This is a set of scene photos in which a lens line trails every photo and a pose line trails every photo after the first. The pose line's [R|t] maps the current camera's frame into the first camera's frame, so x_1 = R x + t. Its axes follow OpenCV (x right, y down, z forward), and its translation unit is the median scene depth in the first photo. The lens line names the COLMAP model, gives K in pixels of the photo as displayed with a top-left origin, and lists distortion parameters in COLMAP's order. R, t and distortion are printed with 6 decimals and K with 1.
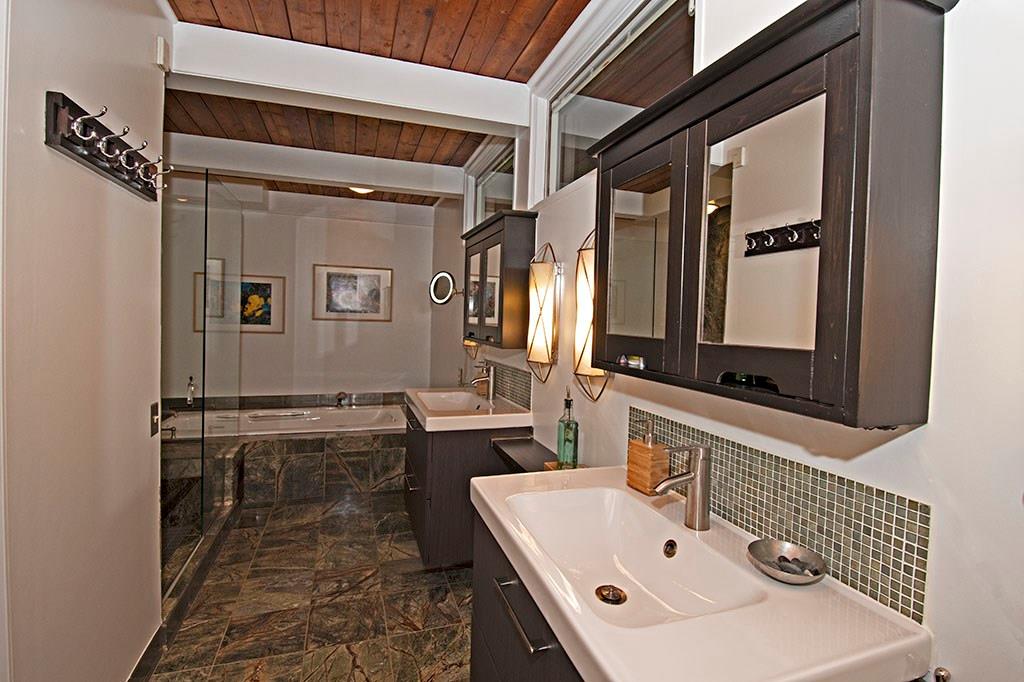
lens RADIAL K [[492.2, 0, 518.1], [0, 492.2, 325.7], [0, 0, 1]] dist [0.001023, -0.000057]
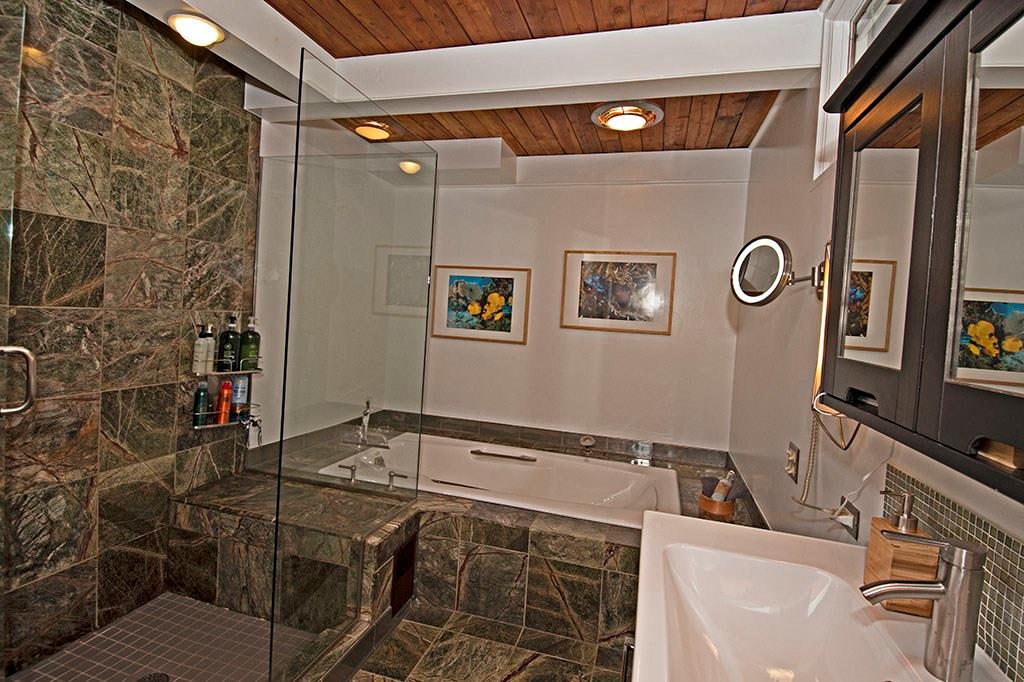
lens RADIAL K [[492.2, 0, 518.1], [0, 492.2, 325.7], [0, 0, 1]] dist [0.001023, -0.000057]
pose [[0.818375, 0.034815, -0.573628, -0.069706], [-0.044073, 0.999026, -0.002245, -0.013111], [0.572991, 0.027119, 0.819113, 0.478510]]
